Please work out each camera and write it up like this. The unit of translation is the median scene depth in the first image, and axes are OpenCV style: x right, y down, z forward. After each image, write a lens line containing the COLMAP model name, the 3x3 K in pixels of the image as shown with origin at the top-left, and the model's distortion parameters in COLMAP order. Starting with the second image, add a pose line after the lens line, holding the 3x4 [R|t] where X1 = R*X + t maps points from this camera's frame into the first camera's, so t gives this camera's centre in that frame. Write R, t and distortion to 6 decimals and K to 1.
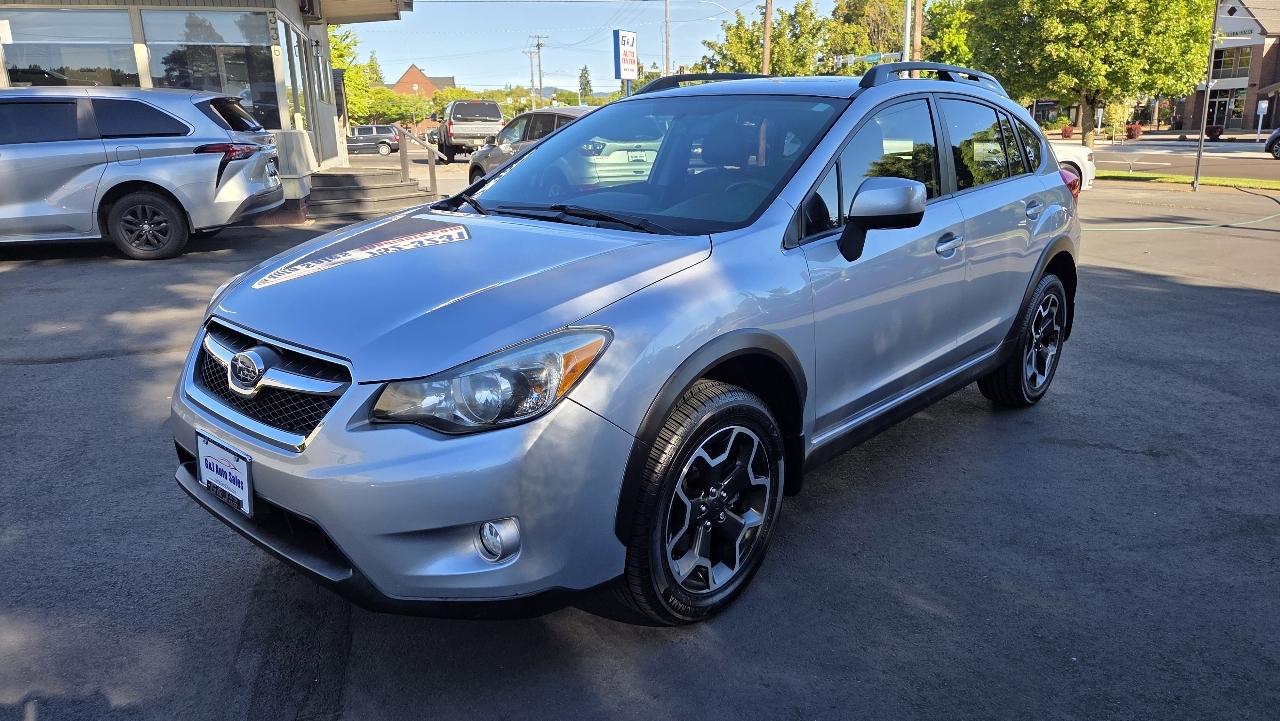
lens RADIAL K [[836.0, 0, 641.3], [0, 836.0, 360.2], [0, 0, 1]] dist [0.055454, -0.041073]
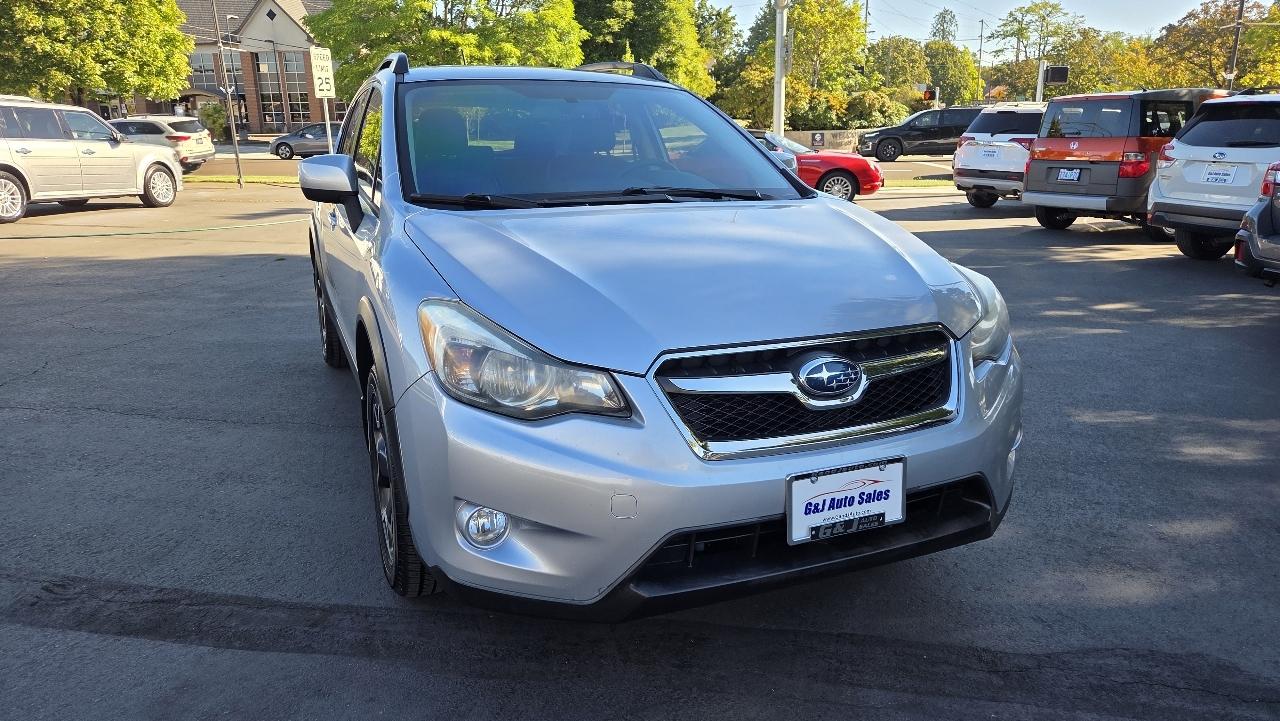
lens RADIAL K [[836.0, 0, 640.7], [0, 836.0, 357.0], [0, 0, 1]] dist [0.055454, -0.041073]
pose [[0.439972, -0.233427, 0.867143, -0.098332], [0.240401, 0.960997, 0.136717, -0.013204], [-0.865235, 0.148310, 0.478928, 0.057353]]
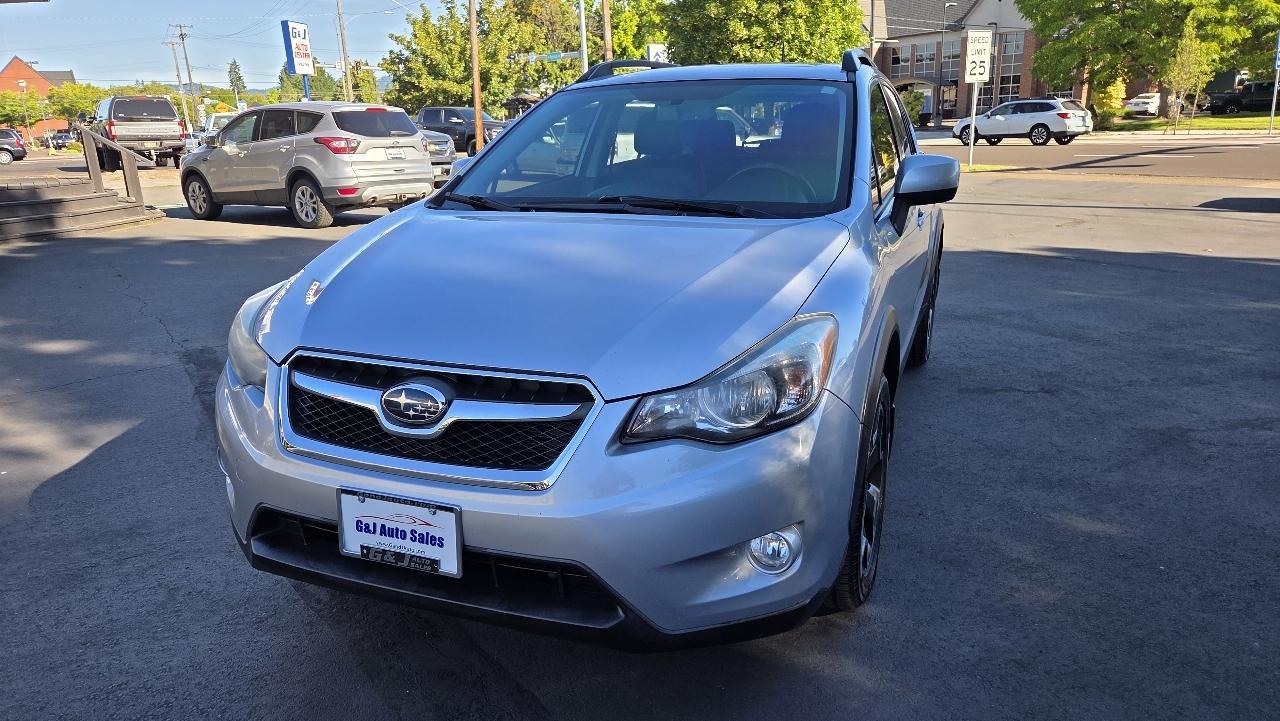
lens RADIAL K [[836.0, 0, 630.7], [0, 836.0, 366.5], [0, 0, 1]] dist [0.055454, -0.041073]
pose [[0.942228, -0.109512, 0.316564, -0.039865], [0.106454, 0.993951, 0.026995, -0.002064], [-0.317605, 0.008264, 0.948187, 0.010887]]
